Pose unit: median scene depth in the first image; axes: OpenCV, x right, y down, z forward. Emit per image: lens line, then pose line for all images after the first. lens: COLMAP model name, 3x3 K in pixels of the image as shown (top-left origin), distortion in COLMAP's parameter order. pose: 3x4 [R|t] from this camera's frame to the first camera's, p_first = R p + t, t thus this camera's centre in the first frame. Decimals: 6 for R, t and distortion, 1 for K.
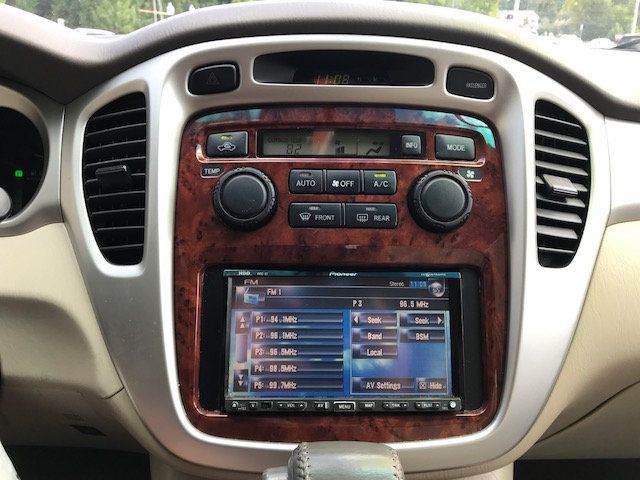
lens RADIAL K [[528.9, 0, 320.0], [0, 528.9, 240.0], [0, 0, 1]] dist [0.001865, -0.006614]
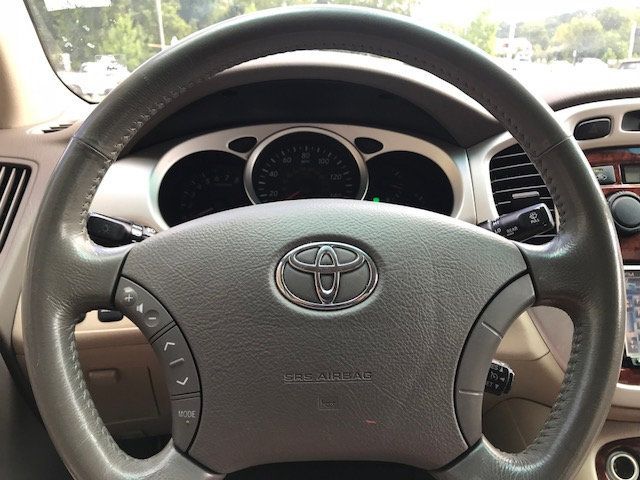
lens RADIAL K [[521.0, 0, 320.0], [0, 521.0, 240.0], [0, 0, 1]] dist [0.002830, 0.011490]
pose [[0.999850, -0.017295, -0.000189, -0.913113], [0.017267, 0.998788, -0.046081, 0.038177], [0.000986, 0.046070, 0.998938, -0.357677]]
